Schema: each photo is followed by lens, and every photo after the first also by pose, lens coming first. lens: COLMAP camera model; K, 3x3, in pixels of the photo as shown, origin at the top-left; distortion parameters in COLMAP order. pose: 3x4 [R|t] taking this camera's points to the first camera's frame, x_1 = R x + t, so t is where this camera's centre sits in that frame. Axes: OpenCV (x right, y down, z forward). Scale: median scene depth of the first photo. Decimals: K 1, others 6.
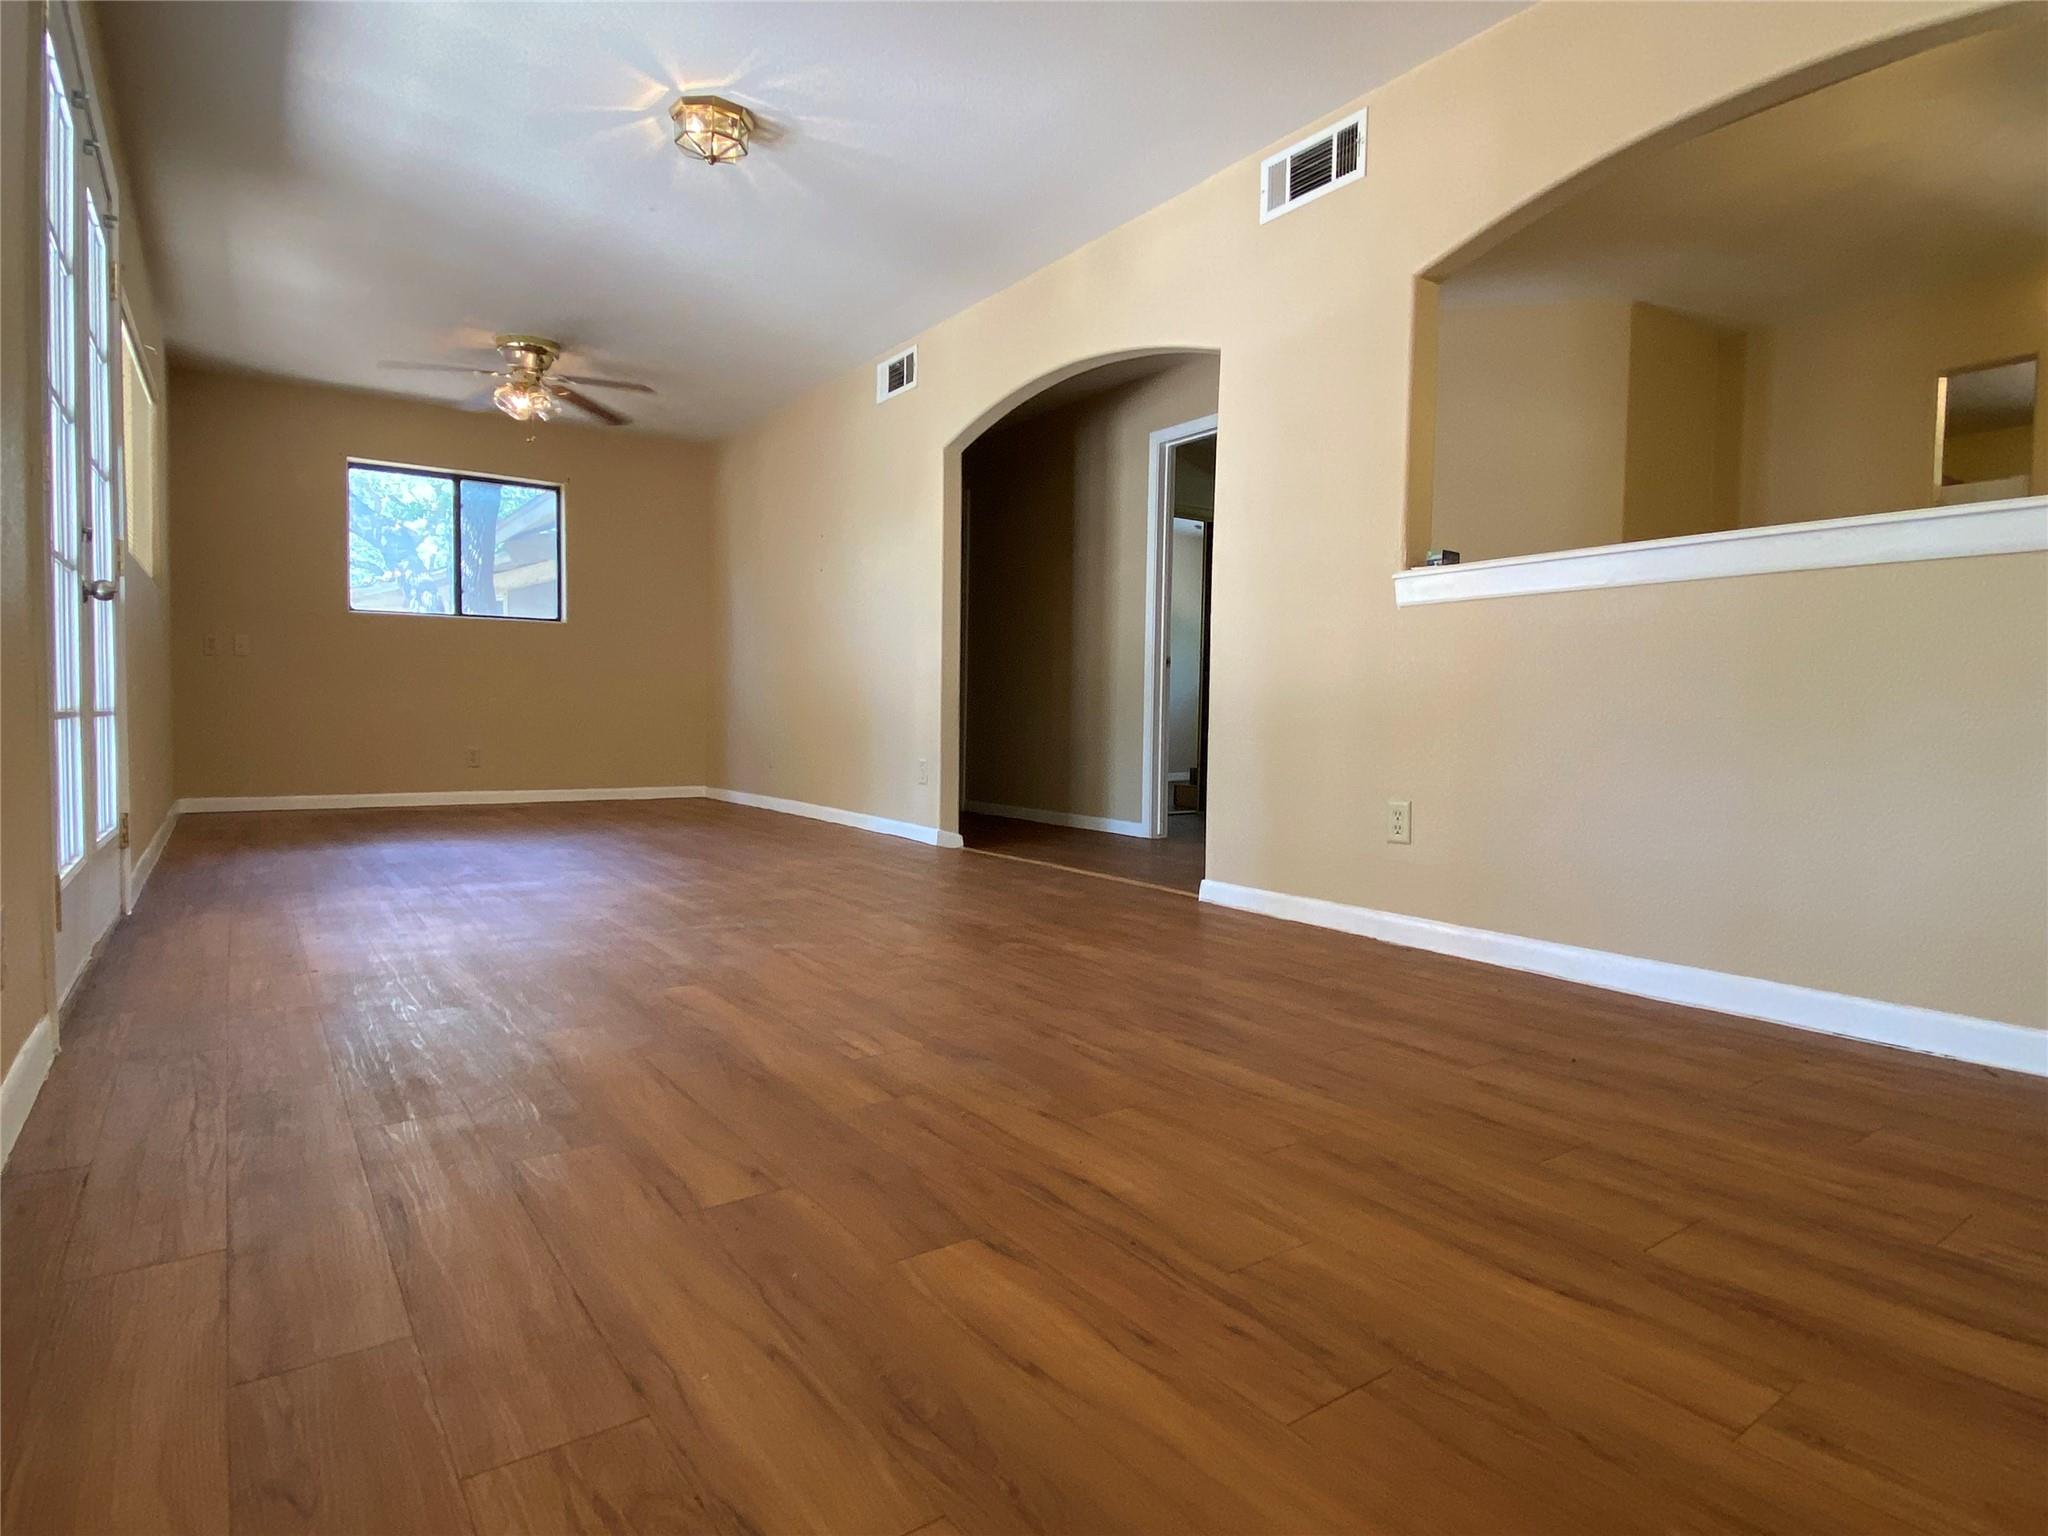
lens RADIAL K [[1113.9, 0, 1024.0], [0, 1113.9, 768.0], [0, 0, 1]] dist [0.063565, -0.064025]
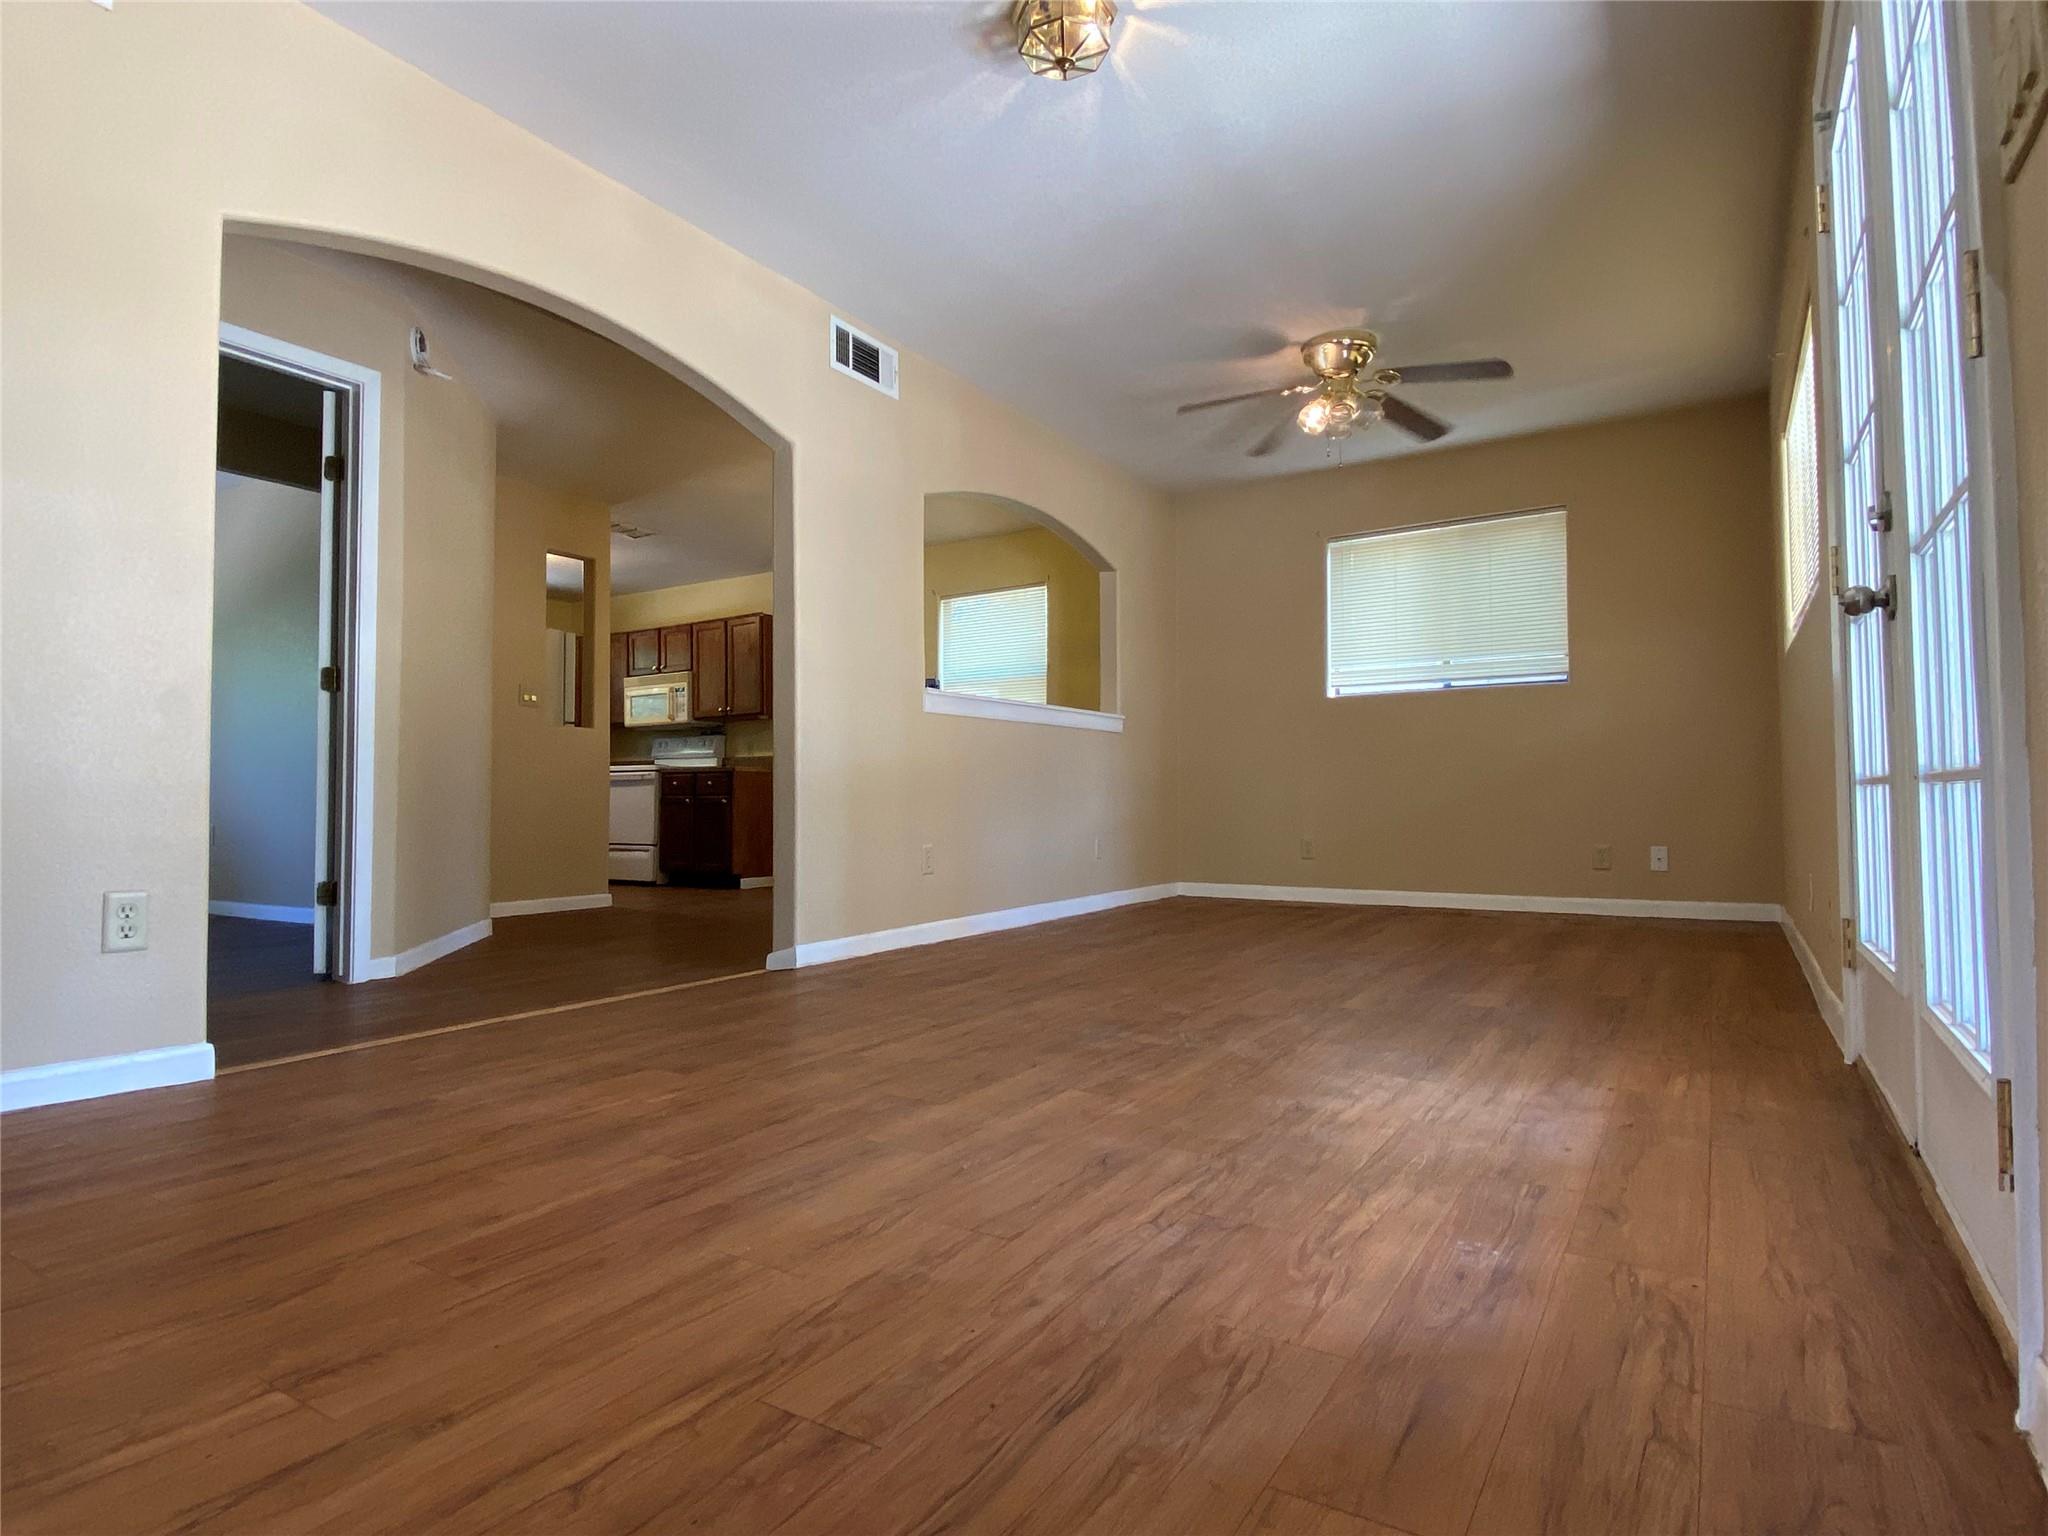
lens RADIAL K [[1113.9, 0, 1024.0], [0, 1113.9, 768.0], [0, 0, 1]] dist [0.063565, -0.064025]
pose [[-0.390314, 0.017769, 0.920510, -0.942592], [0.046683, 0.998910, 0.000512, -0.060173], [-0.919498, 0.043172, -0.390718, 1.306828]]
